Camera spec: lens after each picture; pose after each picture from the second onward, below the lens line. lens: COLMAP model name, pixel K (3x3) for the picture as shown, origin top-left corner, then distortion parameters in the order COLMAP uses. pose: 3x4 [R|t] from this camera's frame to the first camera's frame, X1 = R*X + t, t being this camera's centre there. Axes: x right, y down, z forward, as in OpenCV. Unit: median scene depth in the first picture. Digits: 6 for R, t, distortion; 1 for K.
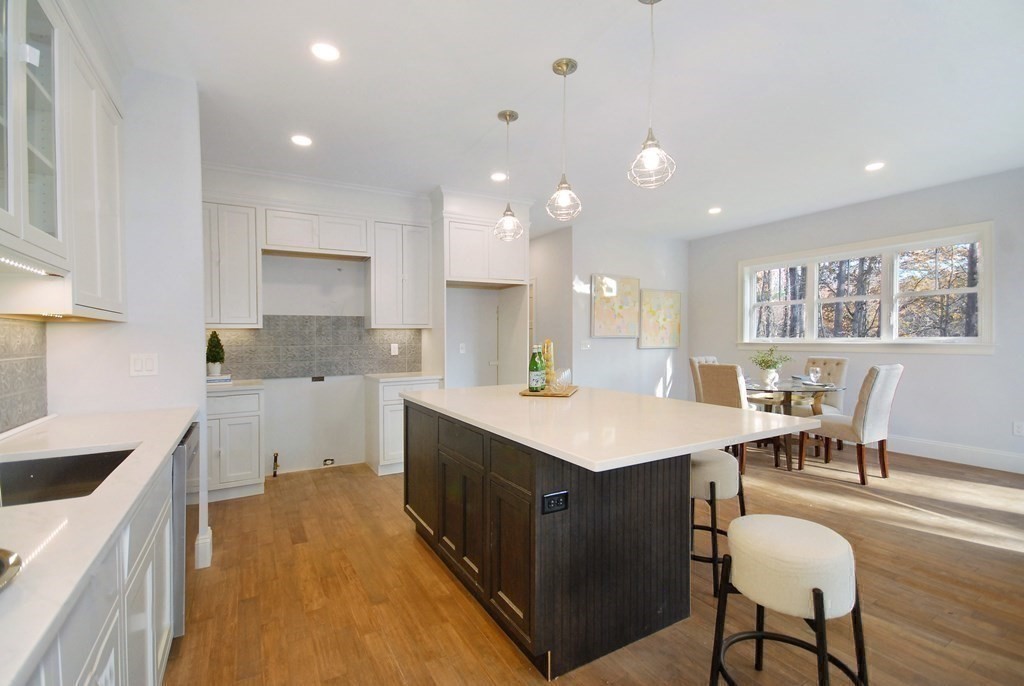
lens RADIAL K [[458.1, 0, 510.7], [0, 458.1, 341.4], [0, 0, 1]] dist [-0.017641, 0.000612]
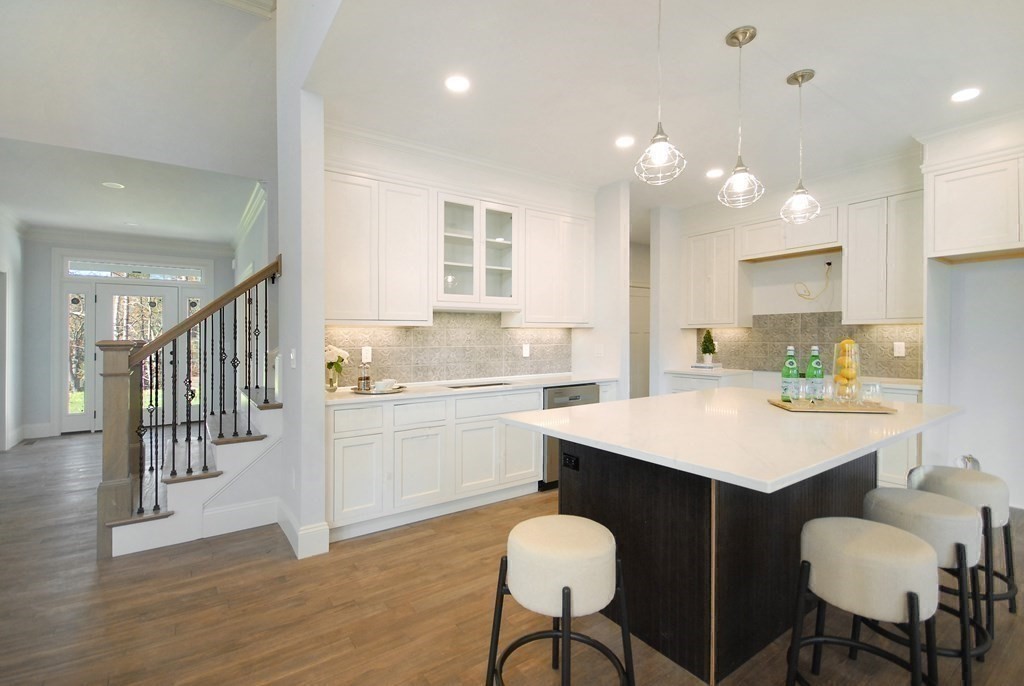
lens RADIAL K [[458.1, 0, 506.4], [0, 458.1, 339.2], [0, 0, 1]] dist [-0.017641, 0.000612]
pose [[0.088138, 0.014494, -0.996003, 0.538572], [-0.001538, 0.999895, 0.014414, -0.012011], [0.996107, 0.000262, 0.088151, 0.261268]]
